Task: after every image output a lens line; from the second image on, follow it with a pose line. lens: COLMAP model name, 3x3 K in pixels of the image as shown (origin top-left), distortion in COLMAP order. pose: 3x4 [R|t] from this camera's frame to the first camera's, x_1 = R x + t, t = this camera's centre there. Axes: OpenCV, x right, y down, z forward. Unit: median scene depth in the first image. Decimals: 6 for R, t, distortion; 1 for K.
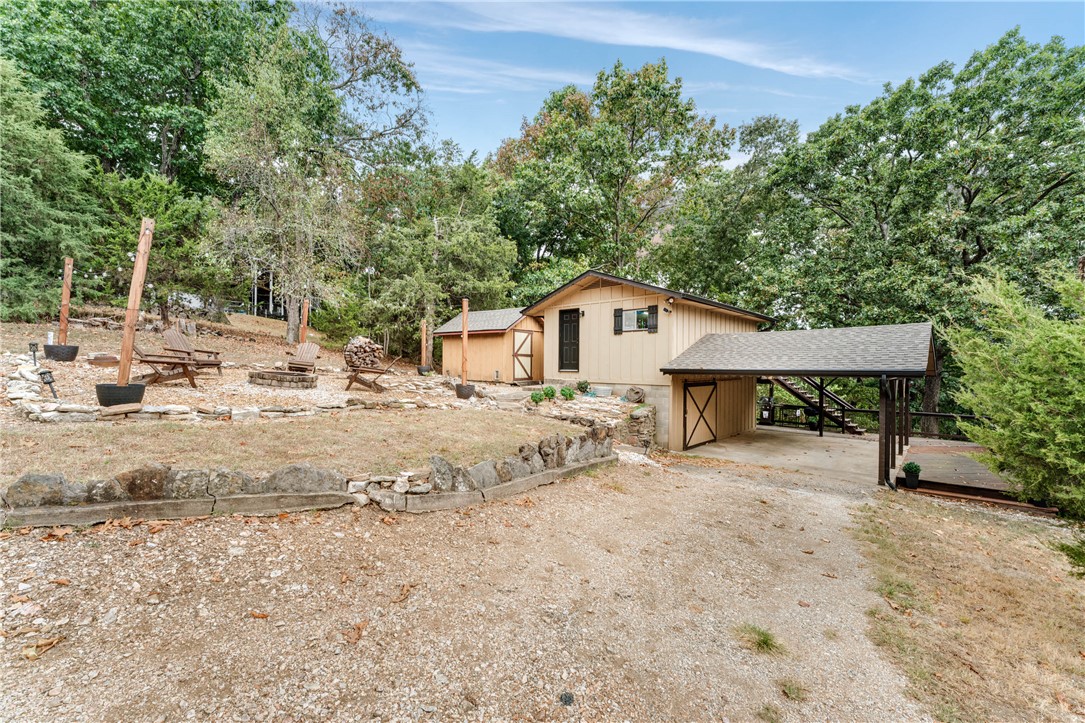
lens RADIAL K [[469.3, 0, 574.4], [0, 469.3, 373.0], [0, 0, 1]] dist [-0.001897, -0.000379]
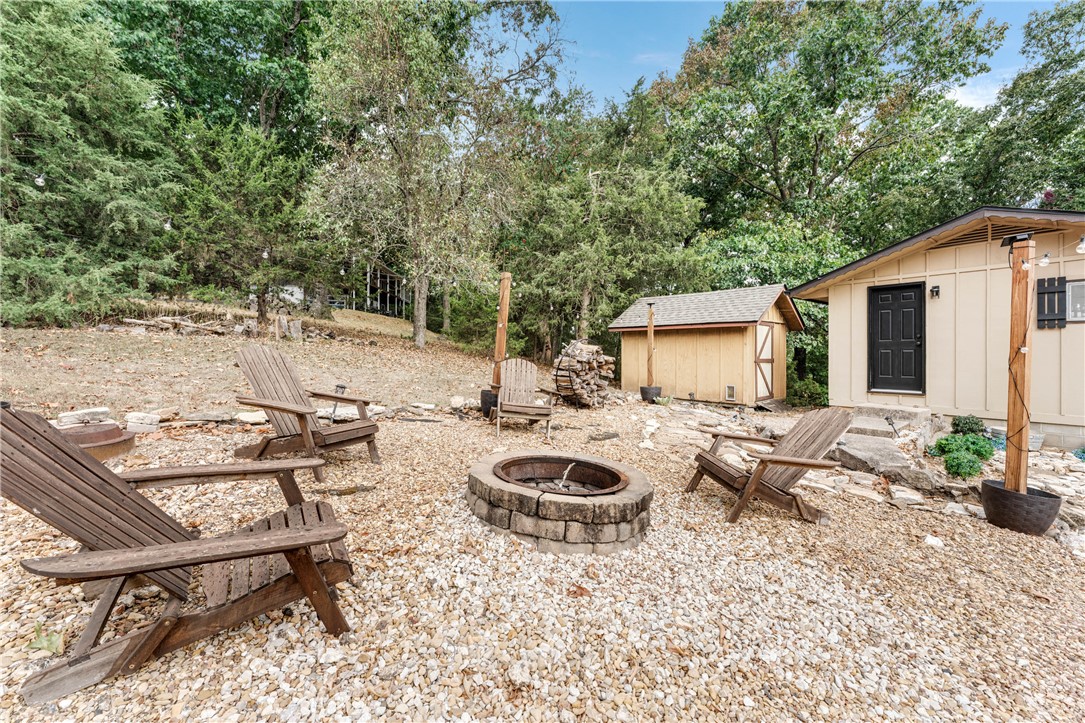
lens RADIAL K [[435.6, 0, 560.4], [0, 435.6, 360.6], [0, 0, 1]] dist [-0.007801, 0.000227]
pose [[0.991528, -0.007989, -0.129649, -0.340403], [0.008623, 0.999953, 0.004327, -0.047359], [0.129608, -0.005408, 0.991551, 0.407419]]
